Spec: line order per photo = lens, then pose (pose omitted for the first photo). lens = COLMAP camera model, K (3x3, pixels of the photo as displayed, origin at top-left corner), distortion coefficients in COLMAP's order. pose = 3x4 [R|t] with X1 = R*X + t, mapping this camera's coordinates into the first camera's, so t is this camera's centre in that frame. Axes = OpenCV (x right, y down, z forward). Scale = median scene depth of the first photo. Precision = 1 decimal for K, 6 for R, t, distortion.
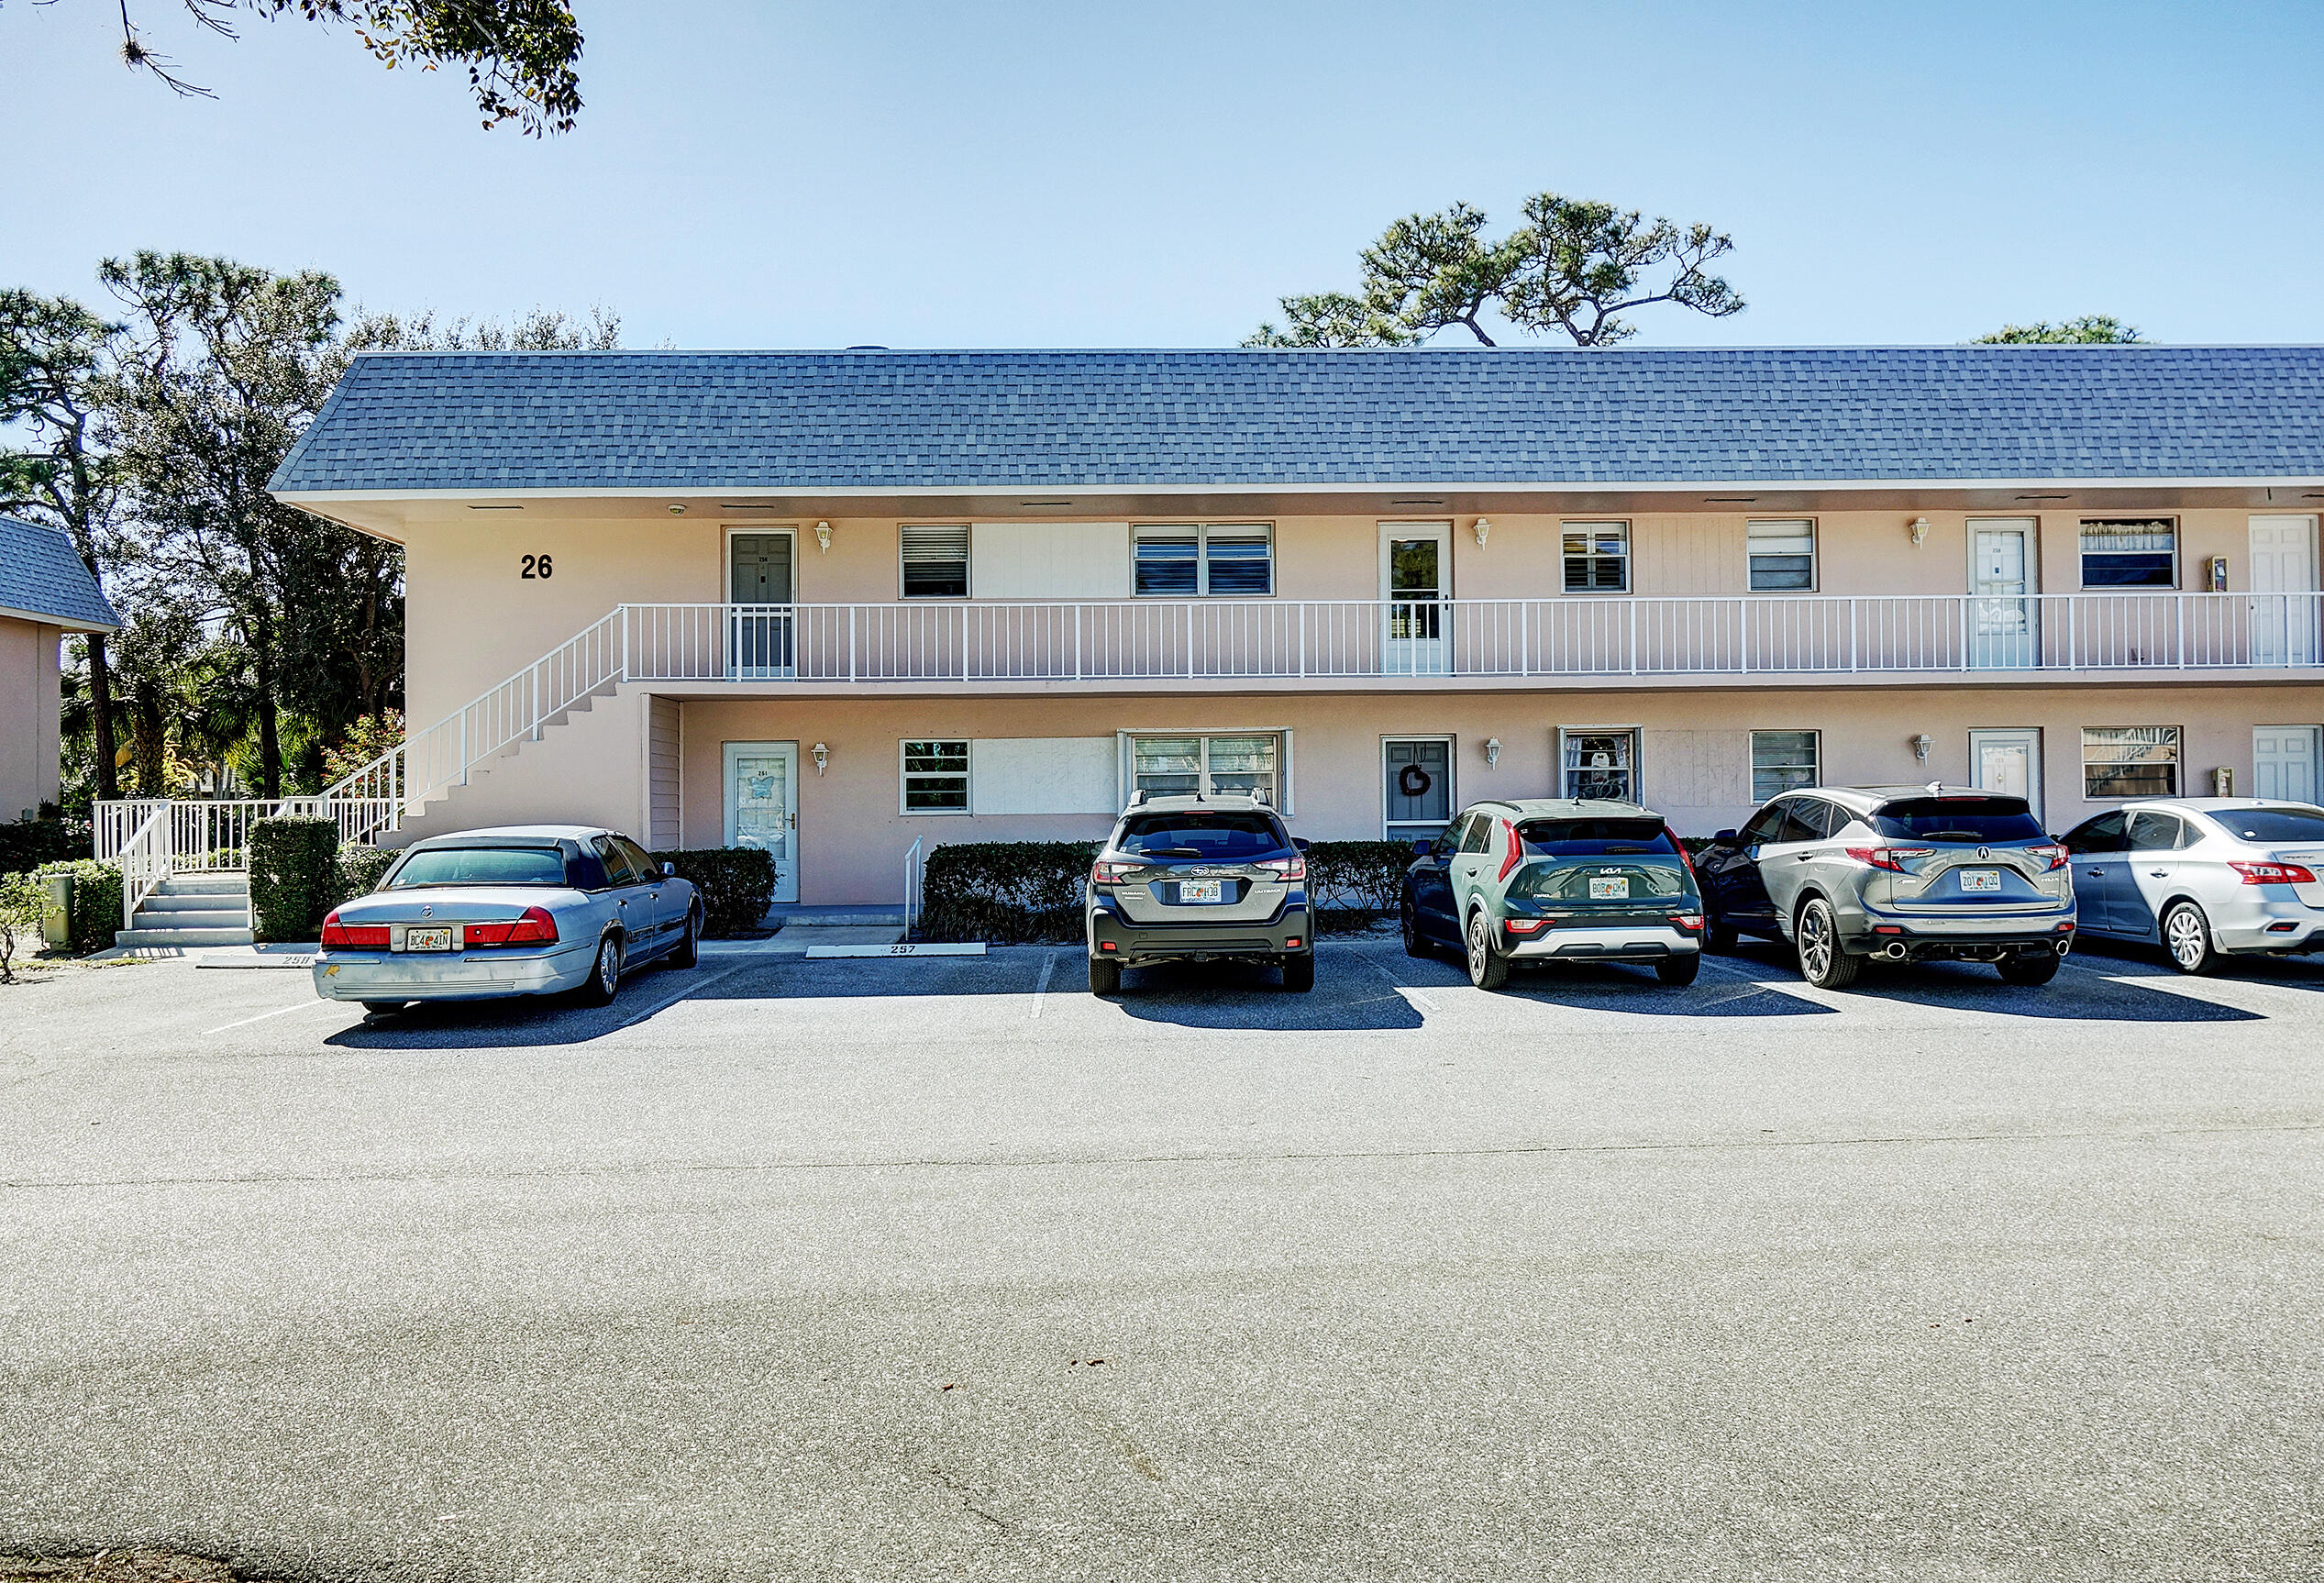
lens RADIAL K [[1687.7, 0, 1172.9], [0, 1687.7, 793.9], [0, 0, 1]] dist [0.003288, -0.002740]
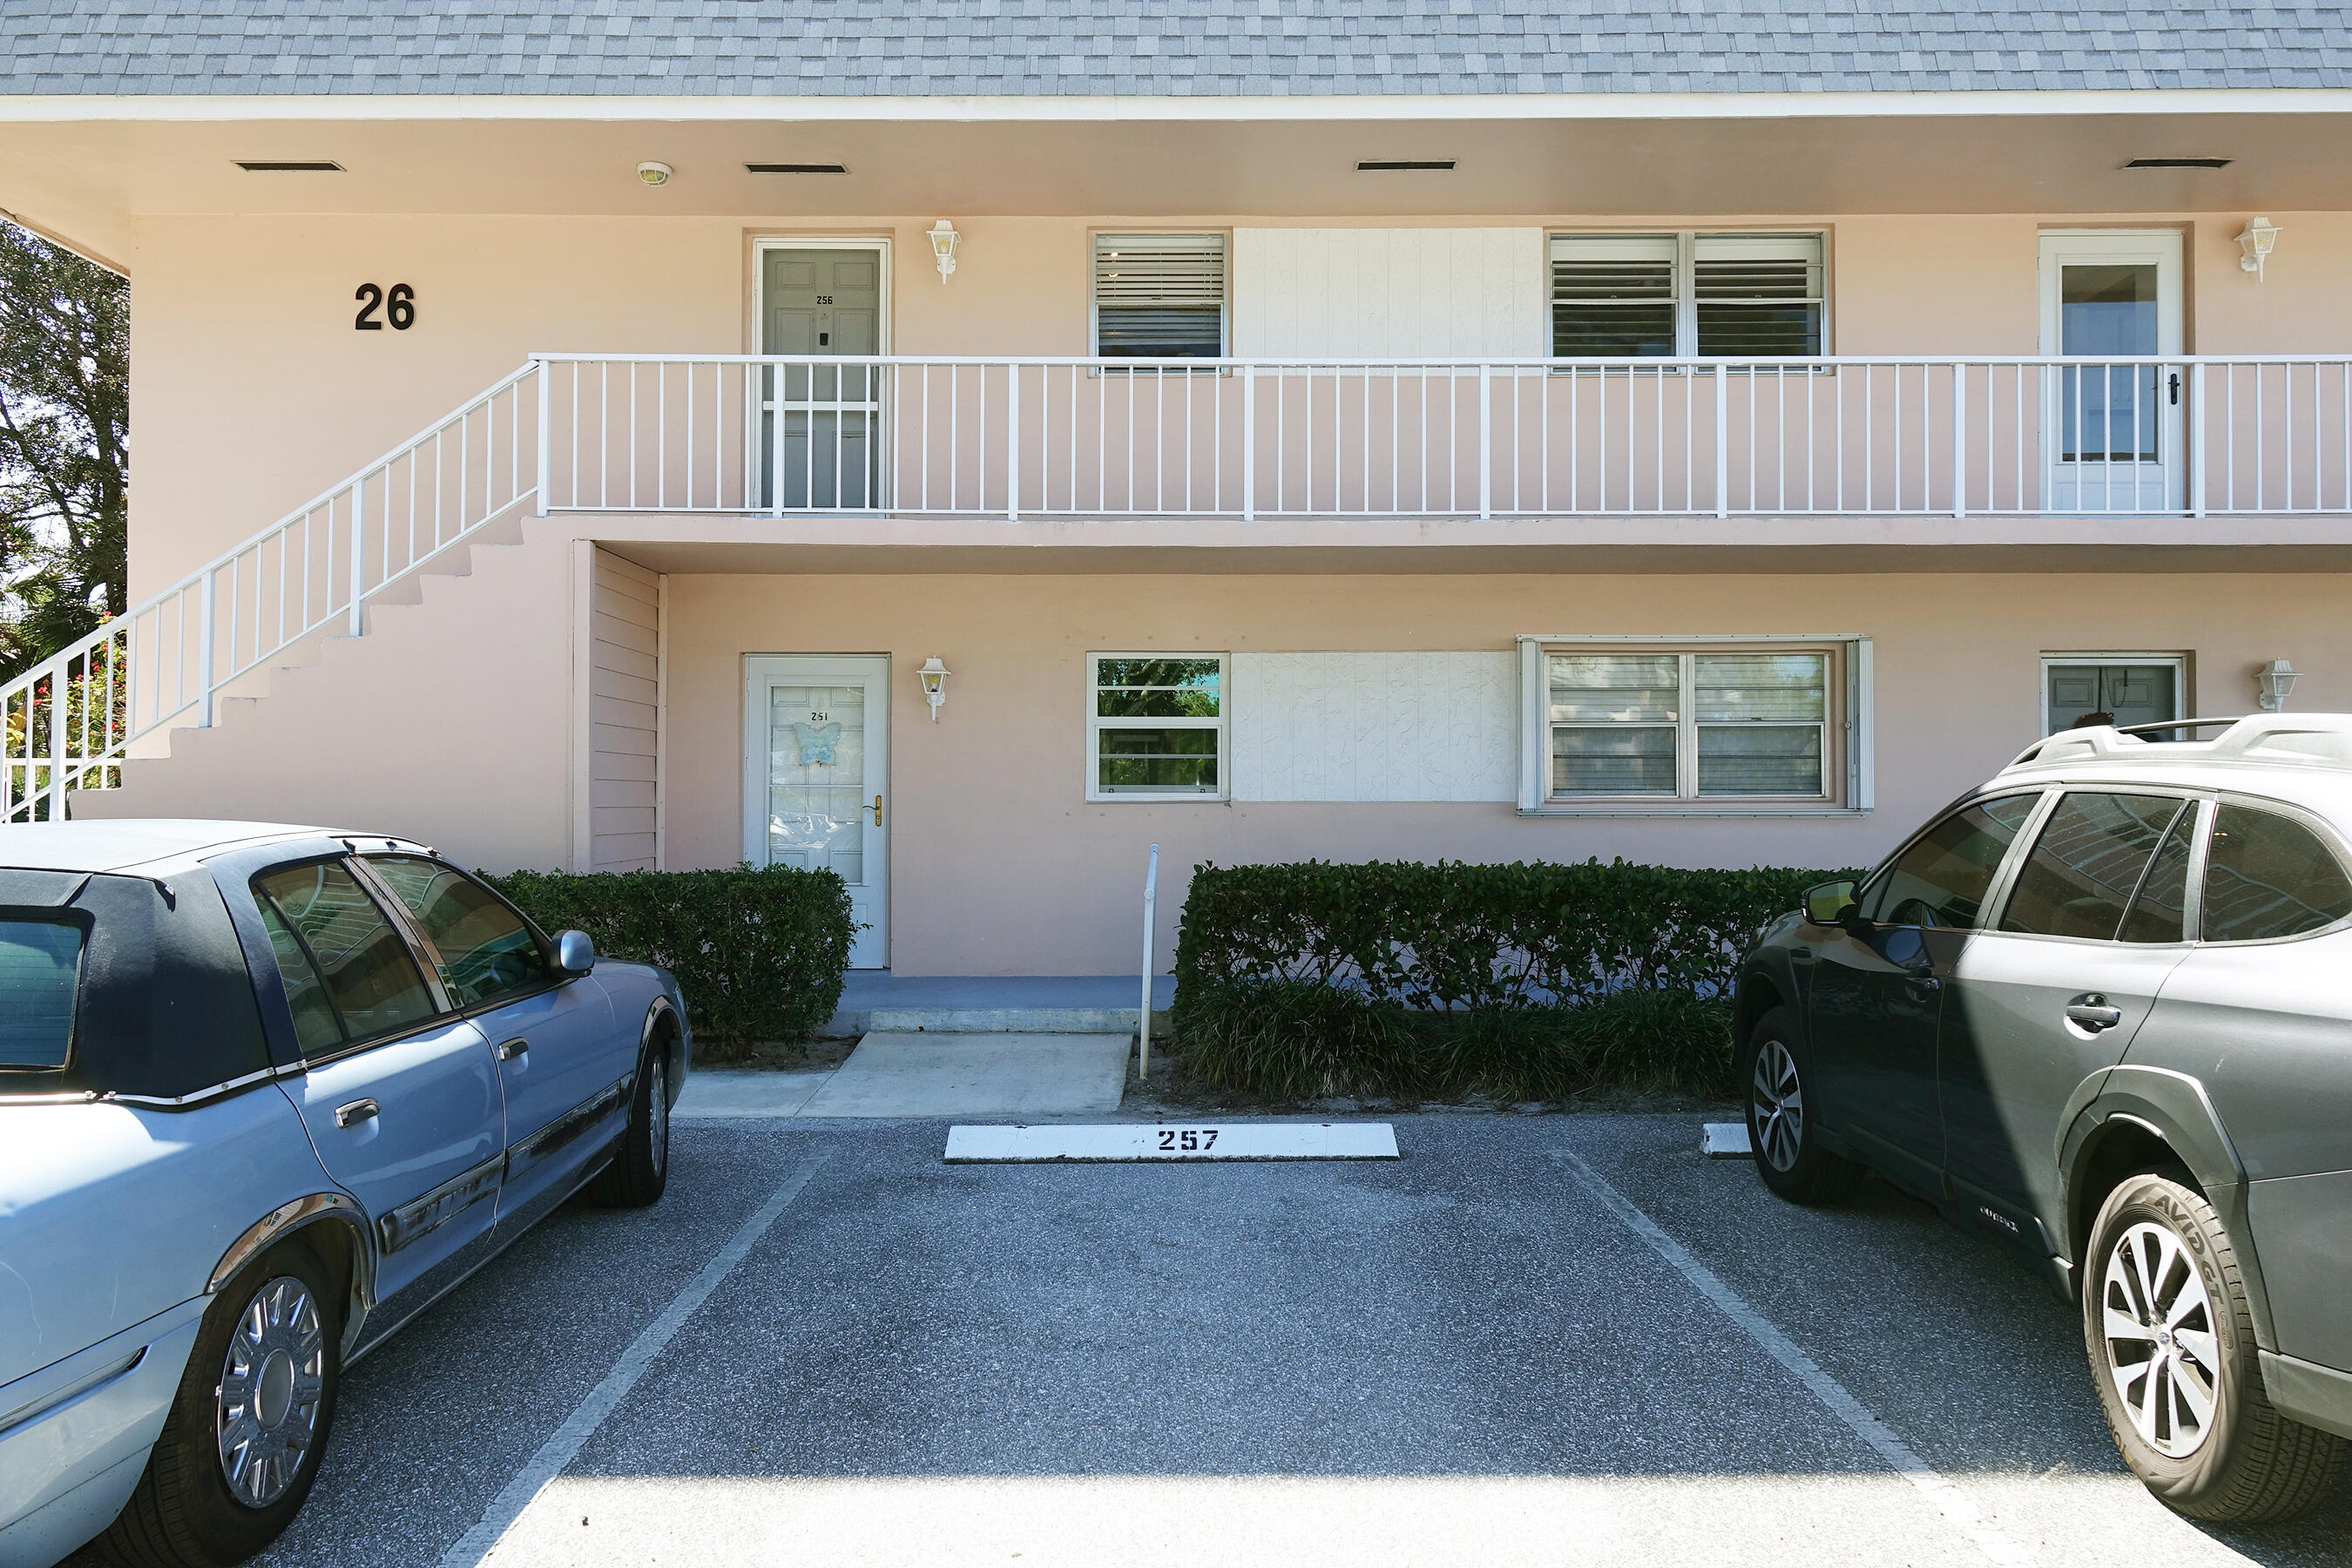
lens RADIAL K [[1821.7, 0, 1167.3], [0, 1821.7, 786.5], [0, 0, 1]] dist [-0.004012, 0.012325]
pose [[0.999377, 0.010243, -0.033788, -0.128696], [-0.010162, 0.999945, 0.002583, 0.007131], [0.033813, -0.002238, 0.999426, 0.489030]]
